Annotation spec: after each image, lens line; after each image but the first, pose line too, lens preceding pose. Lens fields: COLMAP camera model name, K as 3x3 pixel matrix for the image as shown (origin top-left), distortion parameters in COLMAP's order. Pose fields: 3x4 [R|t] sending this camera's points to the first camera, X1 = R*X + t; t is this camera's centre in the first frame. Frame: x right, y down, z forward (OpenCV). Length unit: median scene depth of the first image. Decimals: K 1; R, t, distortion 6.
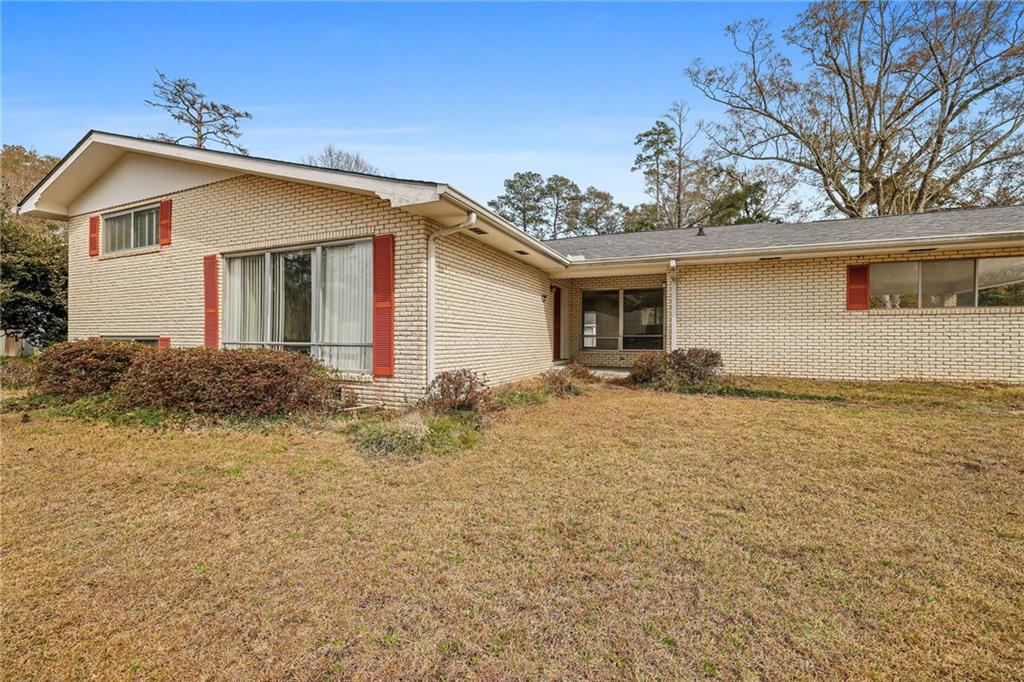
lens RADIAL K [[440.4, 0, 512.0], [0, 440.4, 341.0], [0, 0, 1]] dist [-0.050306, 0.016394]
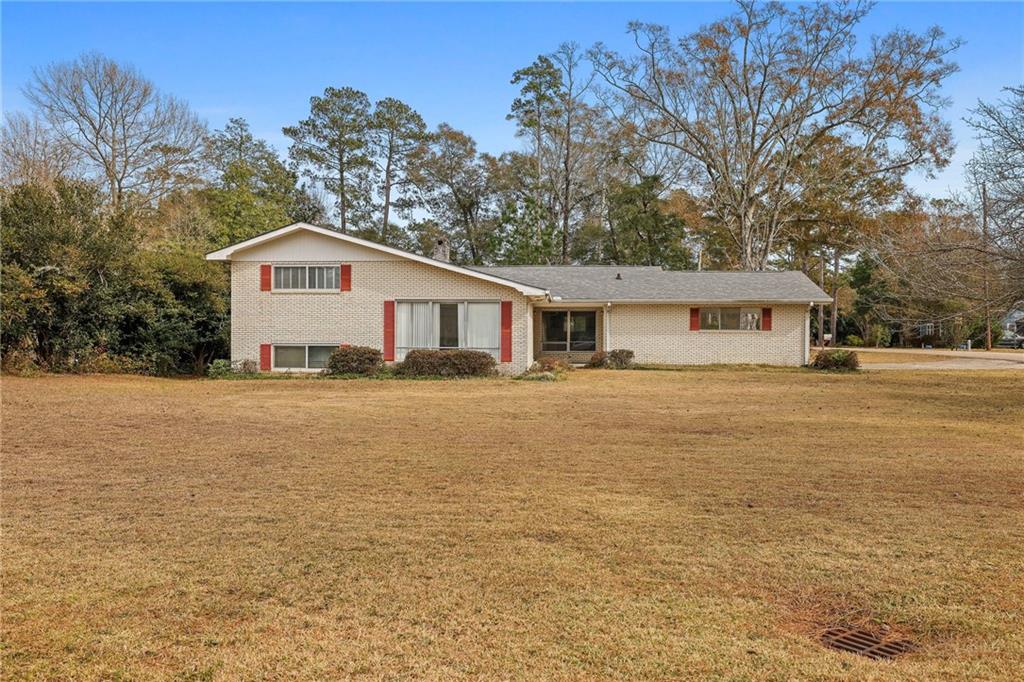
lens RADIAL K [[830.5, 0, 512.0], [0, 830.5, 341.0], [0, 0, 1]] dist [0.009268, 0.001806]
pose [[0.943055, -0.000949, 0.332634, -0.264770], [0.001426, 0.999998, -0.001190, -0.003394], [-0.332633, 0.001596, 0.943055, -0.486392]]
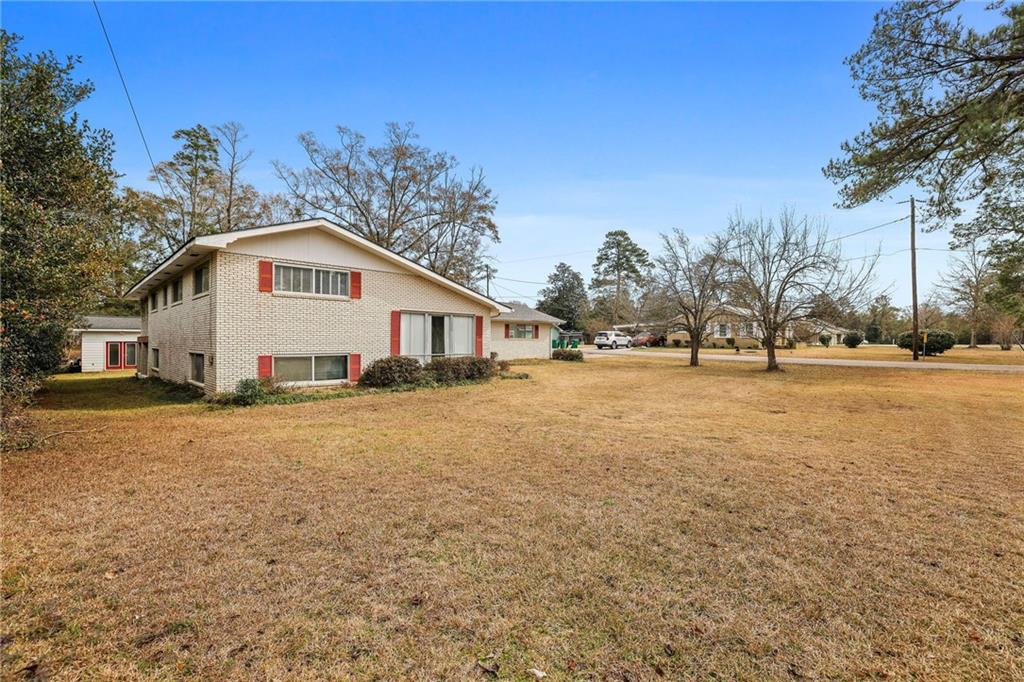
lens RADIAL K [[440.4, 0, 512.0], [0, 440.4, 341.0], [0, 0, 1]] dist [-0.050306, 0.016394]
pose [[0.348226, -0.004428, 0.937400, -0.452365], [0.000981, 0.999990, 0.004360, -0.012962], [-0.937410, -0.000599, 0.348227, -0.035369]]
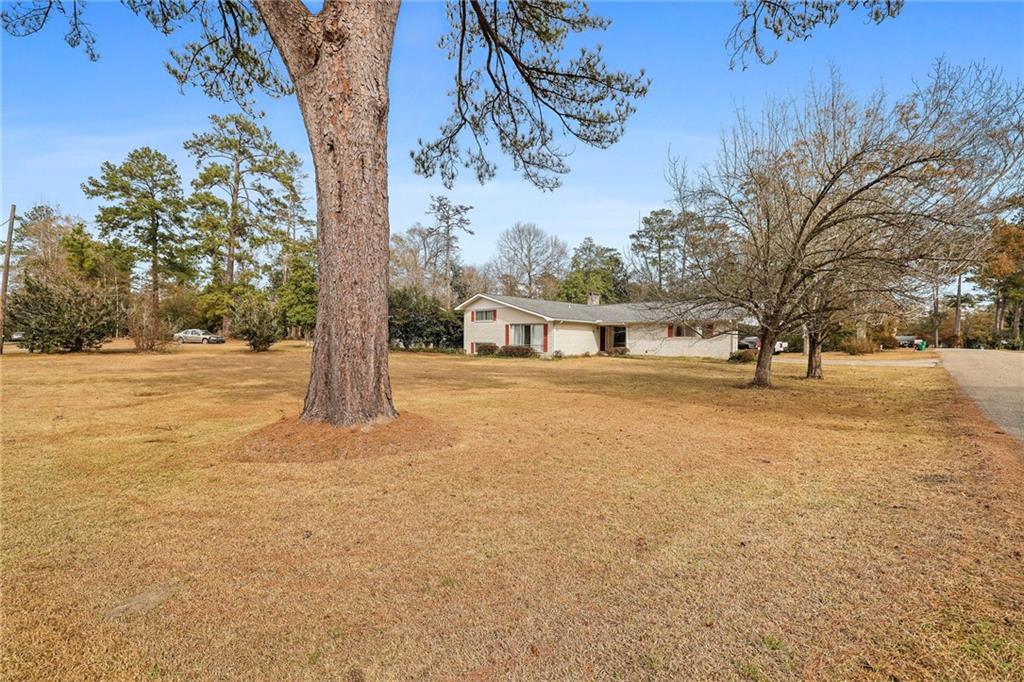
lens RADIAL K [[440.4, 0, 512.0], [0, 440.4, 341.0], [0, 0, 1]] dist [-0.050306, 0.016394]
pose [[0.929201, 0.007868, -0.369491, 0.186522], [-0.008667, 0.999962, -0.000502, -0.005360], [0.369473, 0.003668, 0.929234, -0.588211]]
